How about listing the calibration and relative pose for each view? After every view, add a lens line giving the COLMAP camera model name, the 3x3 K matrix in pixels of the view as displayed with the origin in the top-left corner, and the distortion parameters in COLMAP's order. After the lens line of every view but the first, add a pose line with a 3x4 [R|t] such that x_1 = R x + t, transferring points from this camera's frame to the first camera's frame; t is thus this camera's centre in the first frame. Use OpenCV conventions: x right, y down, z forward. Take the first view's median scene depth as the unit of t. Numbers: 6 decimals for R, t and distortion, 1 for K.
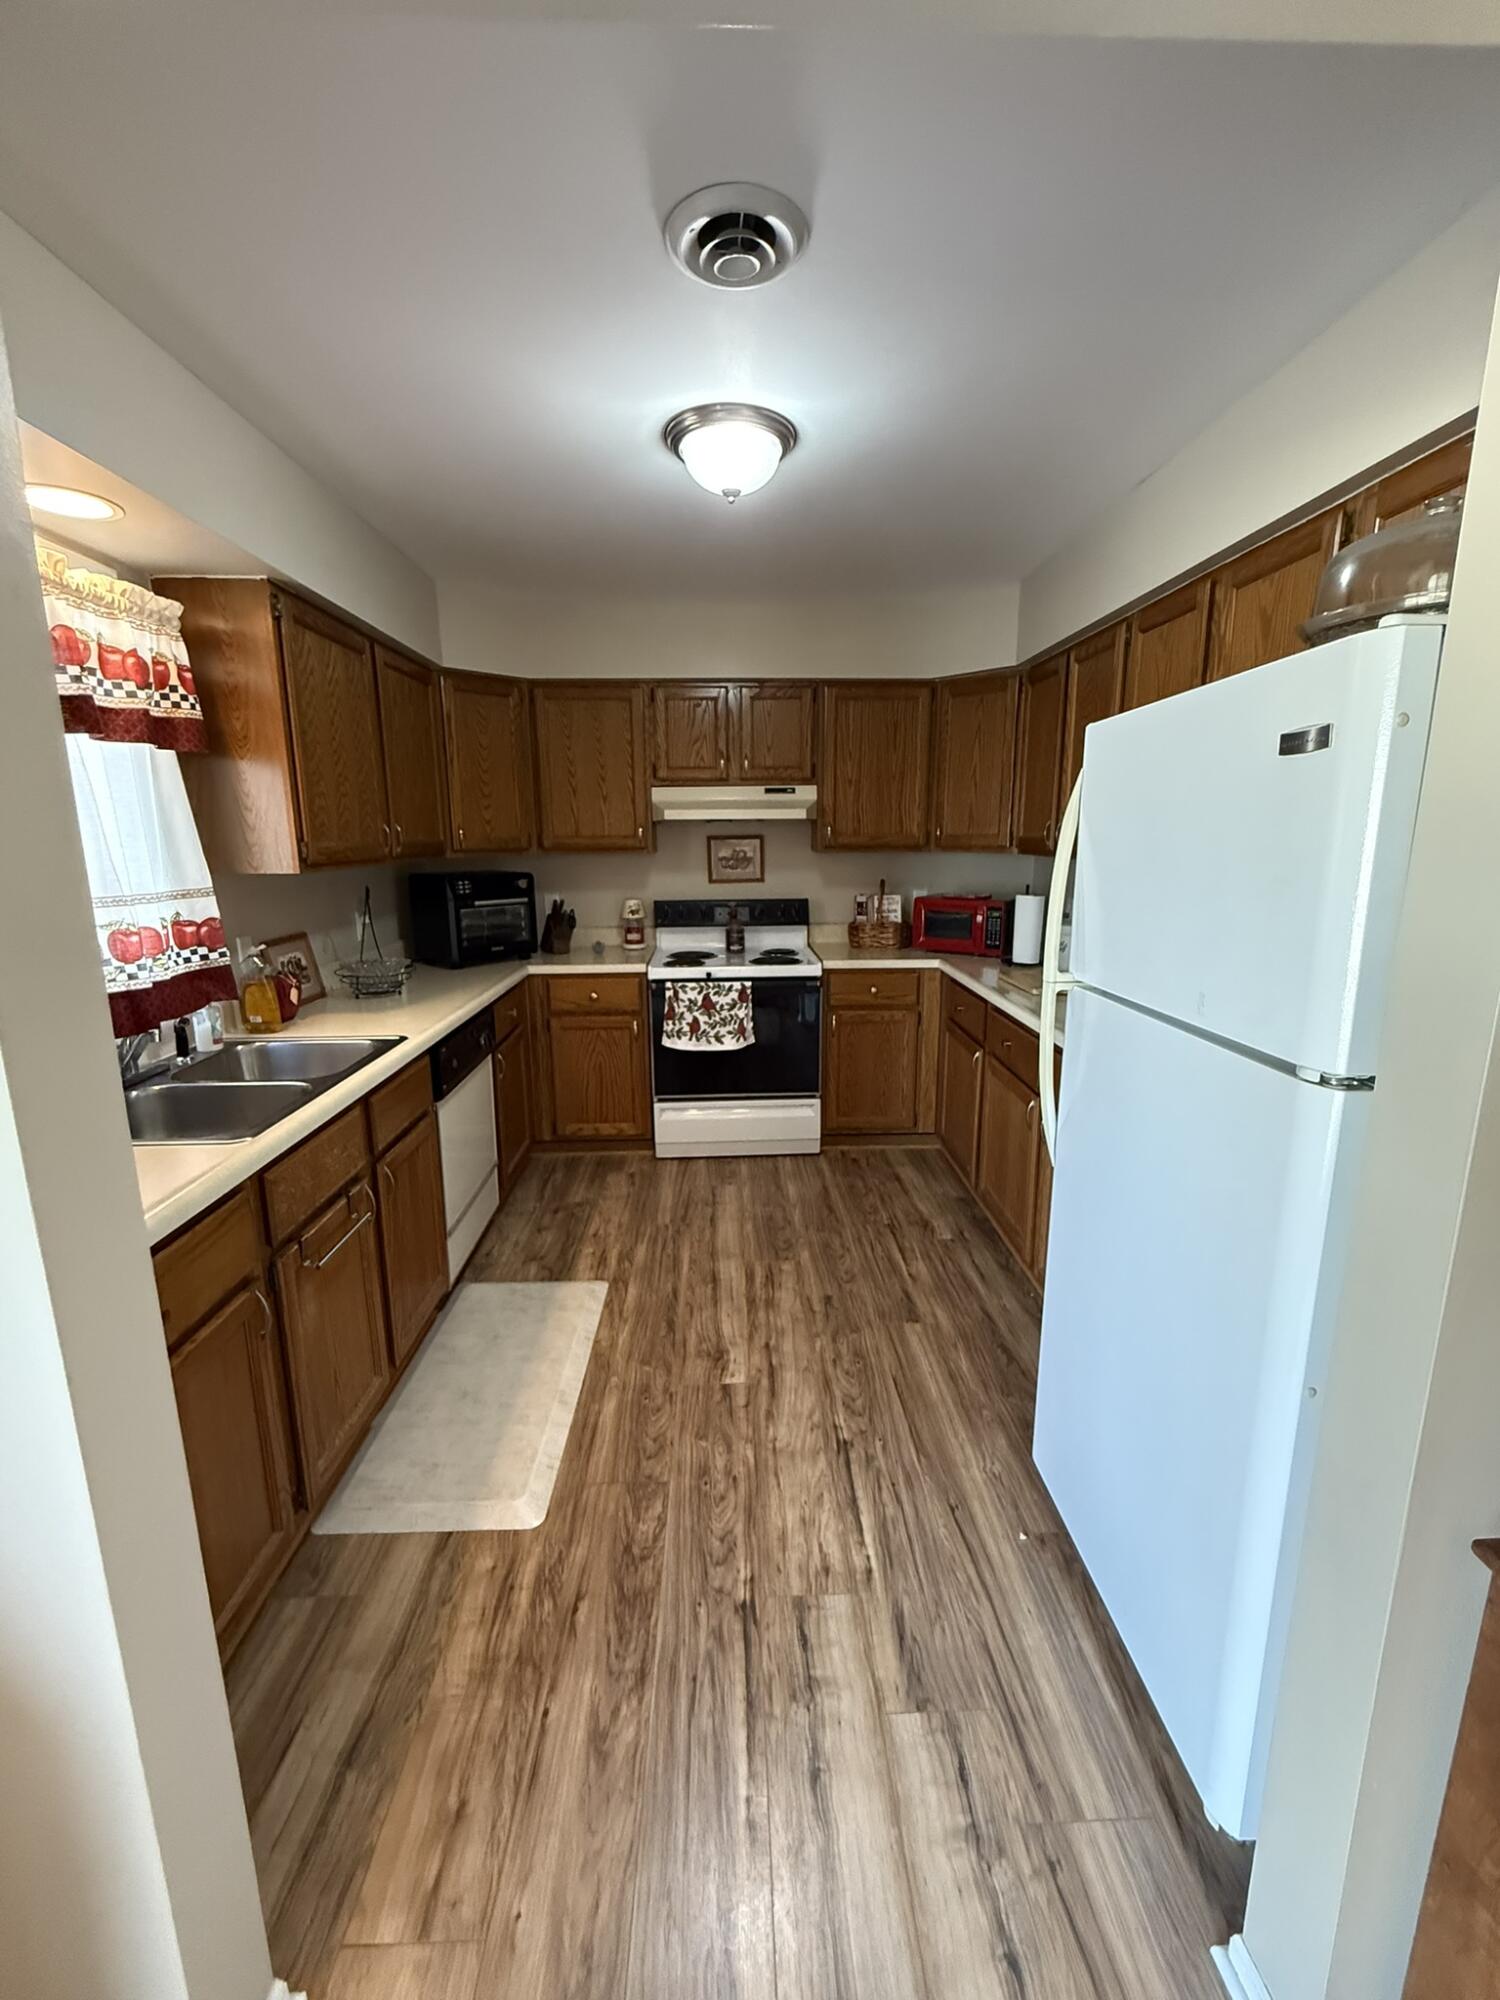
lens RADIAL K [[820.6, 0, 751.7], [0, 820.6, 998.7], [0, 0, 1]] dist [-0.002305, -0.000102]
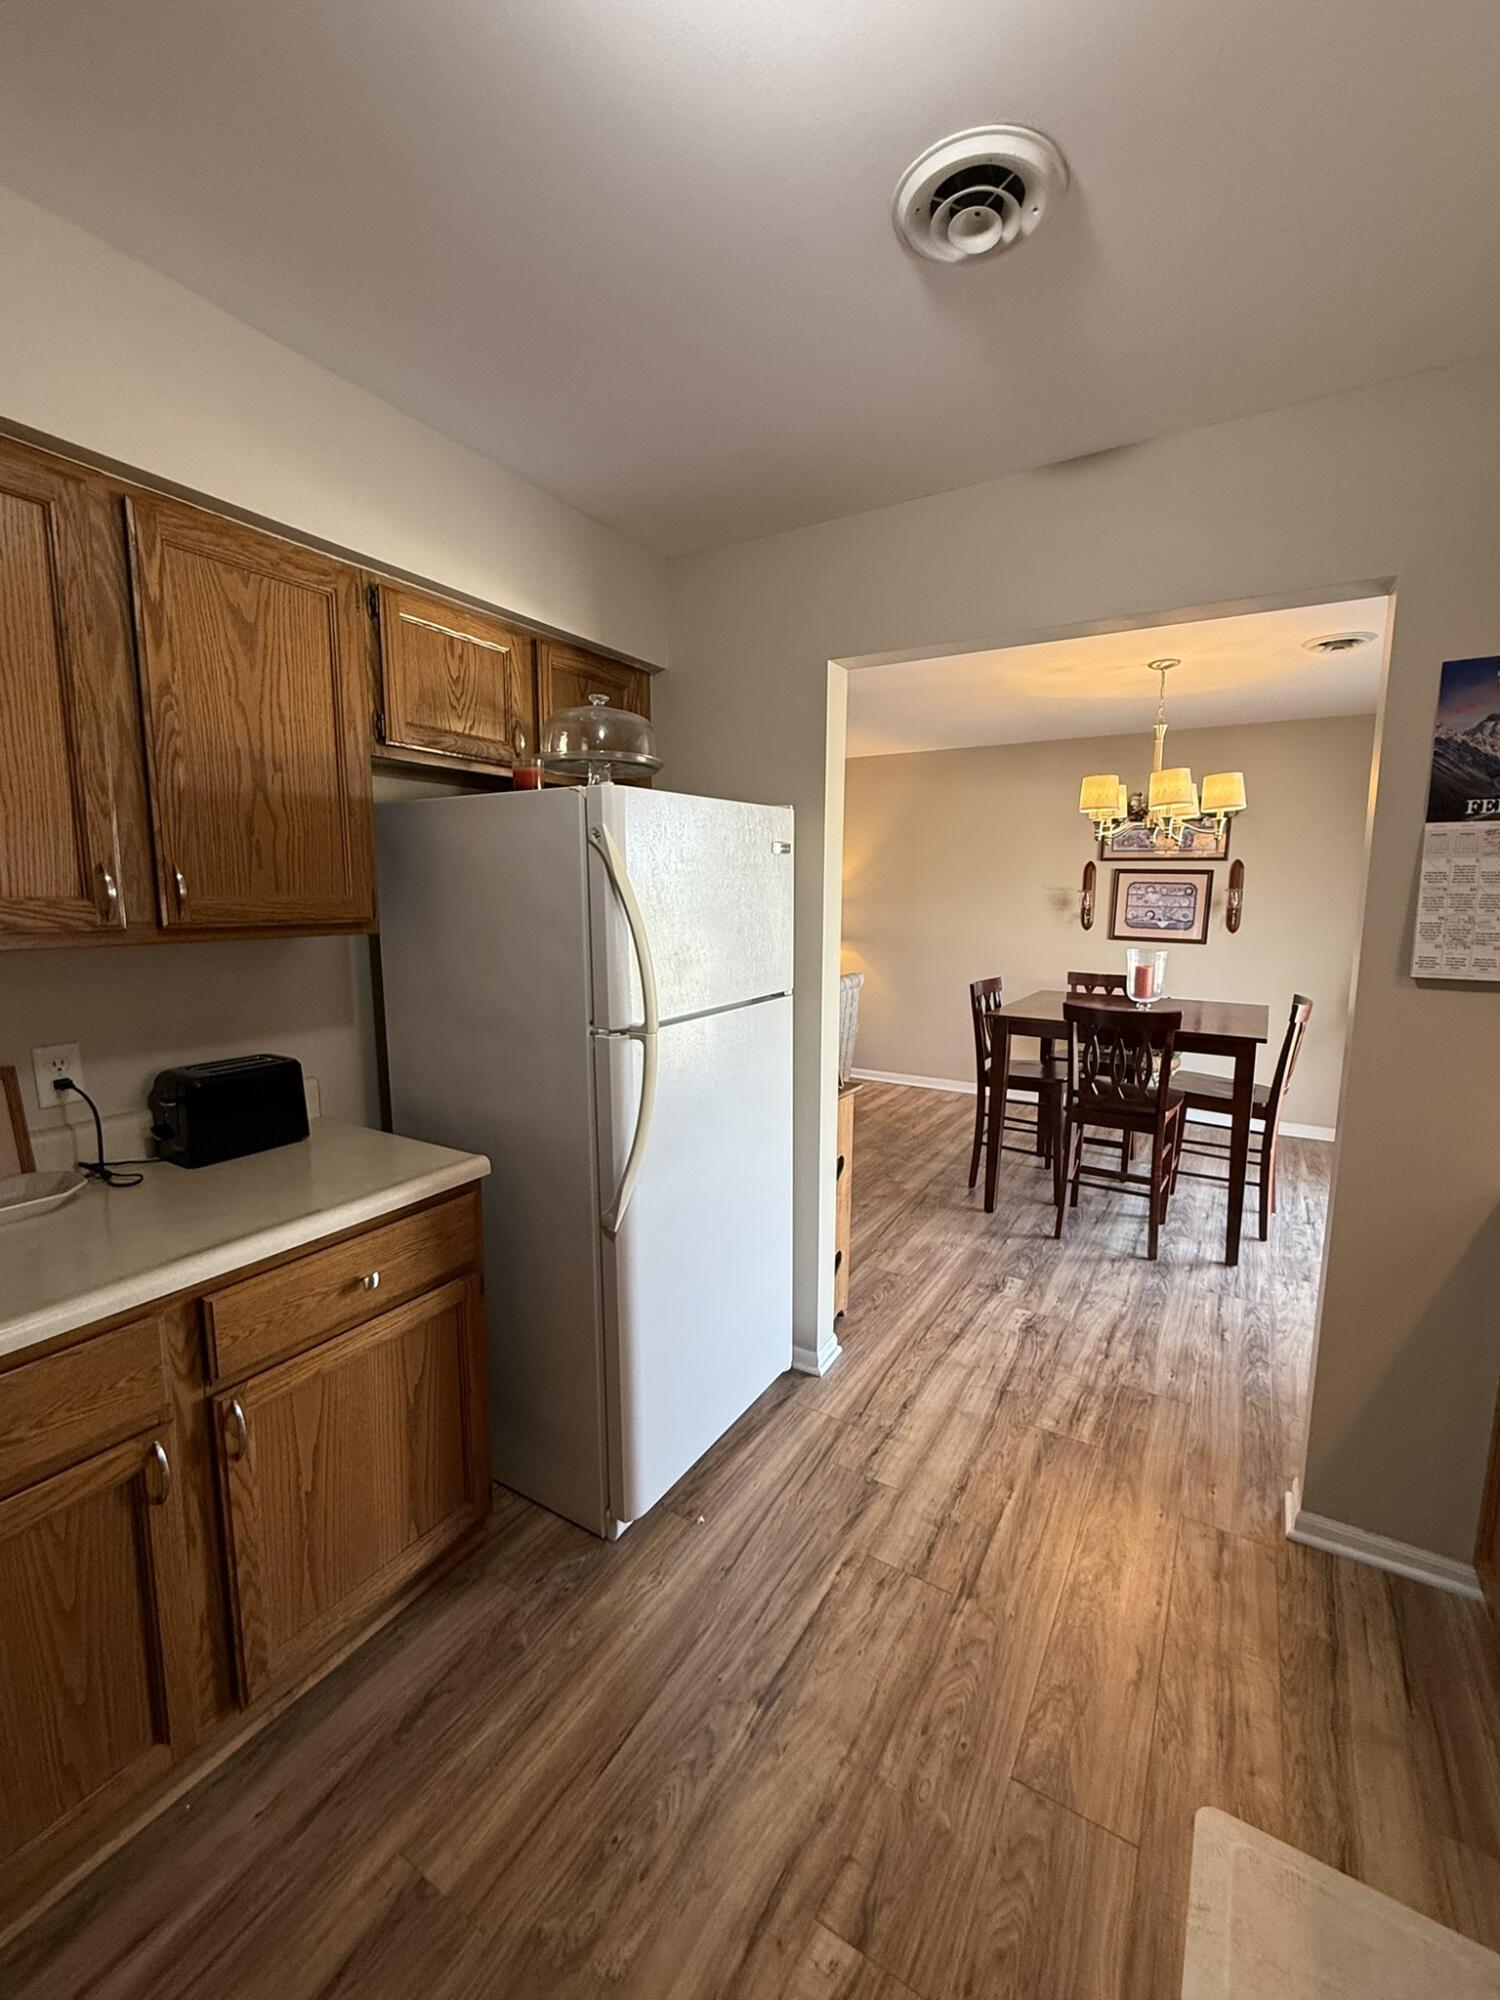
lens RADIAL K [[820.6, 0, 751.7], [0, 820.6, 998.7], [0, 0, 1]] dist [-0.002305, -0.000102]
pose [[-0.838707, -0.072500, 0.539735, -0.172984], [0.106450, 0.950154, 0.293046, -0.208302], [-0.534077, 0.303235, -0.789184, 1.036645]]
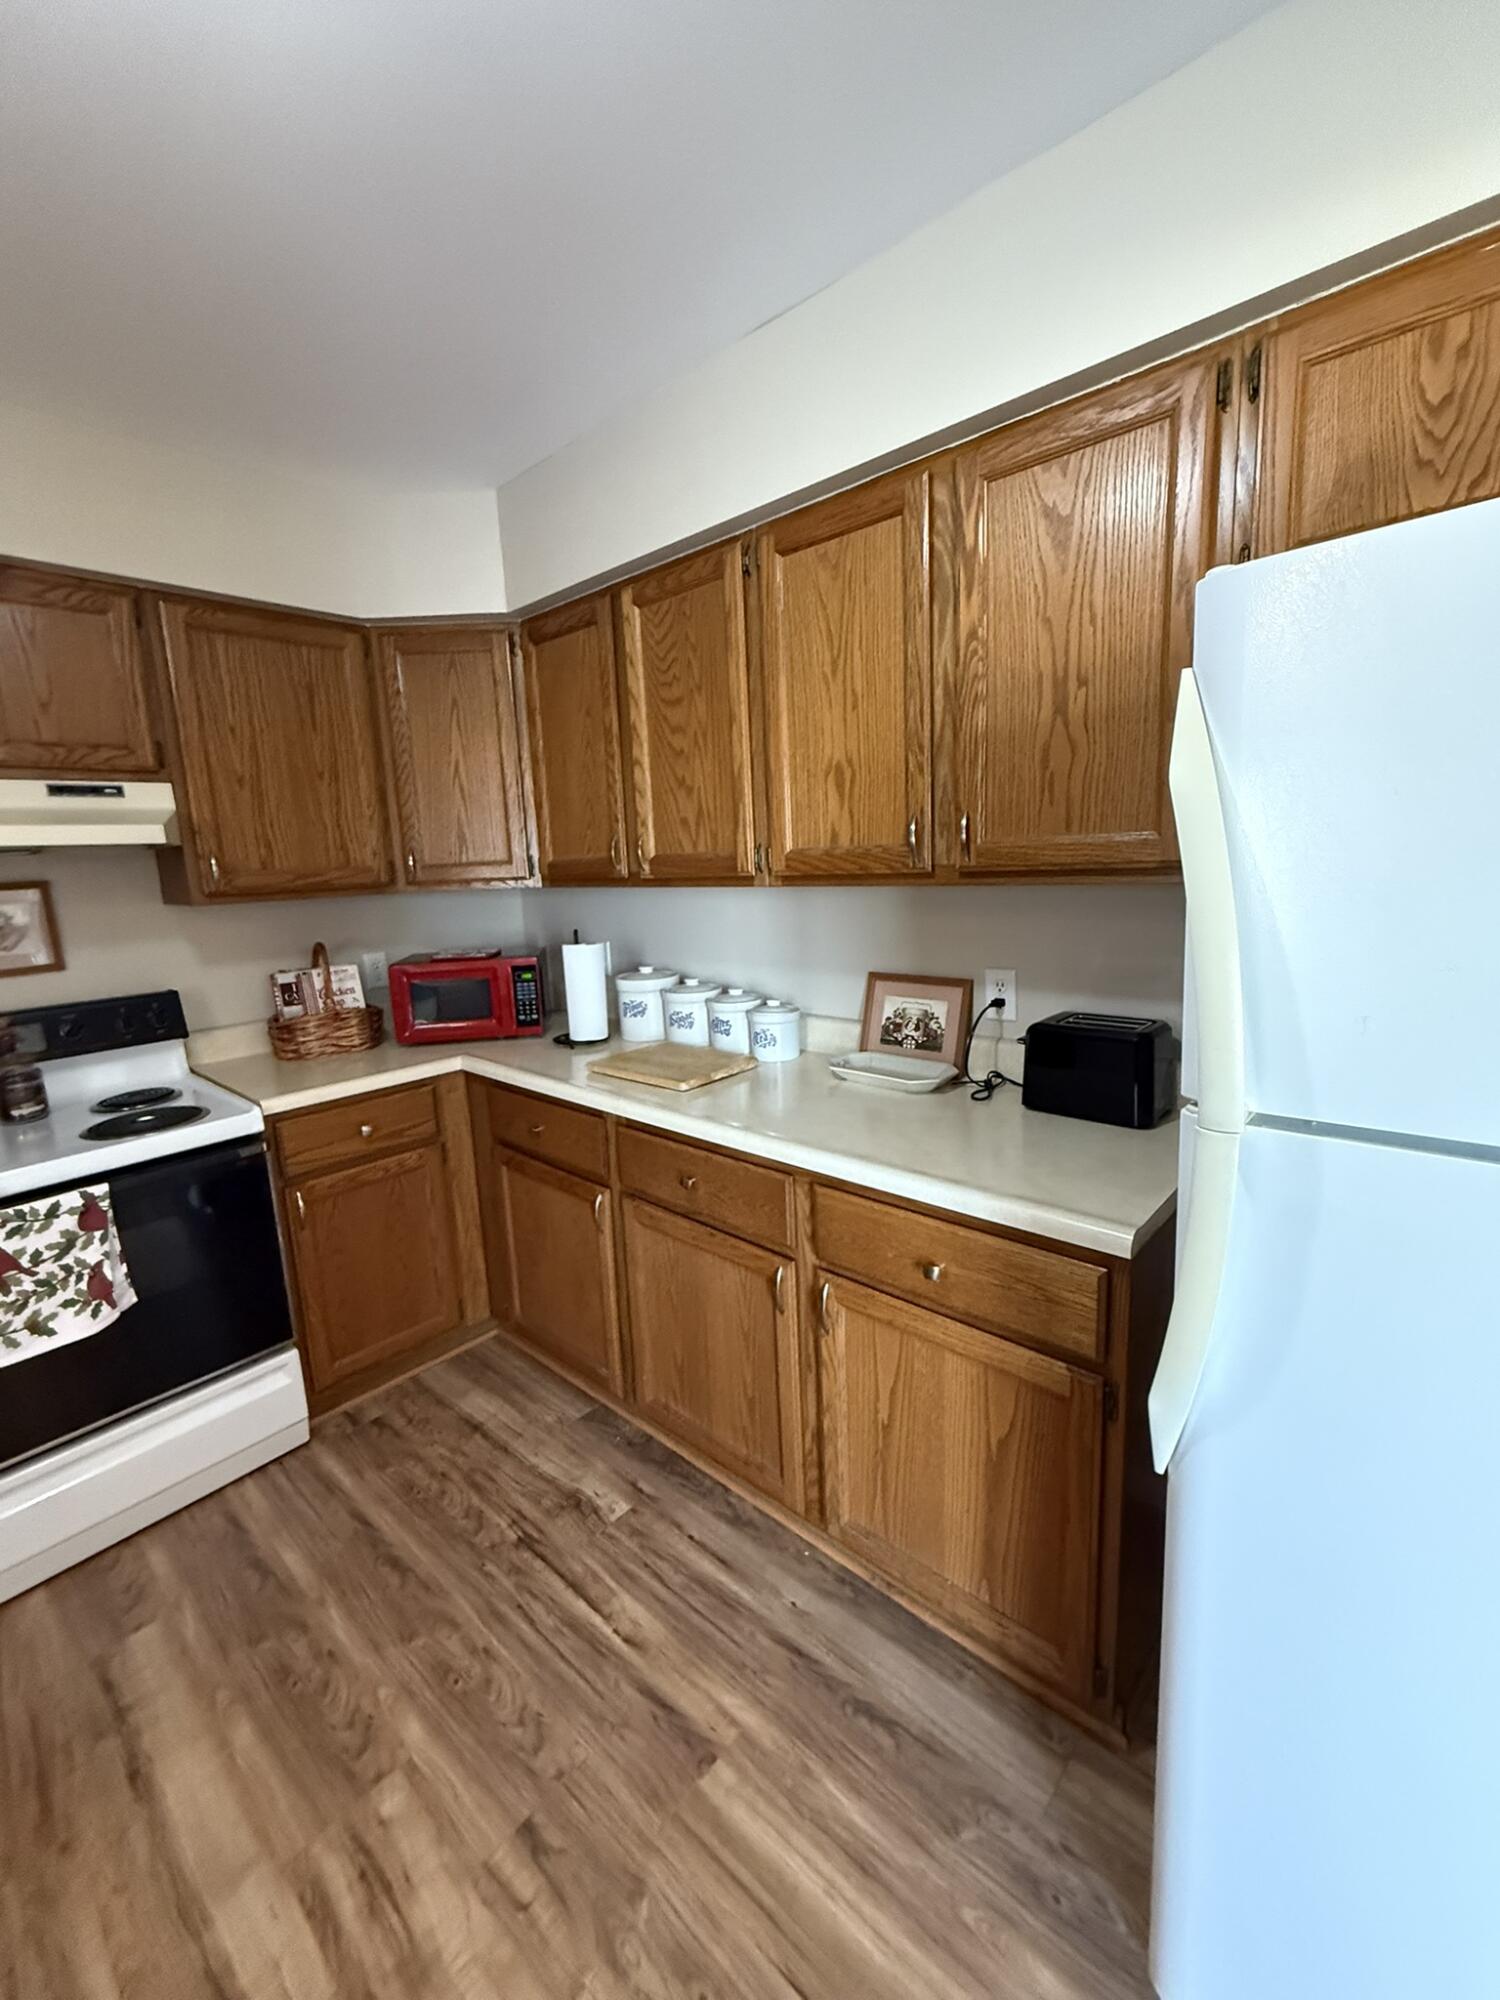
lens RADIAL K [[819.5, 0, 750.5], [0, 819.5, 997.7], [0, 0, 1]] dist [-0.000648, 0.000015]
pose [[0.697089, -0.147510, 0.701646, -0.074976], [0.182541, 0.982873, 0.025278, -0.090959], [-0.693358, 0.110458, 0.712077, 0.511852]]
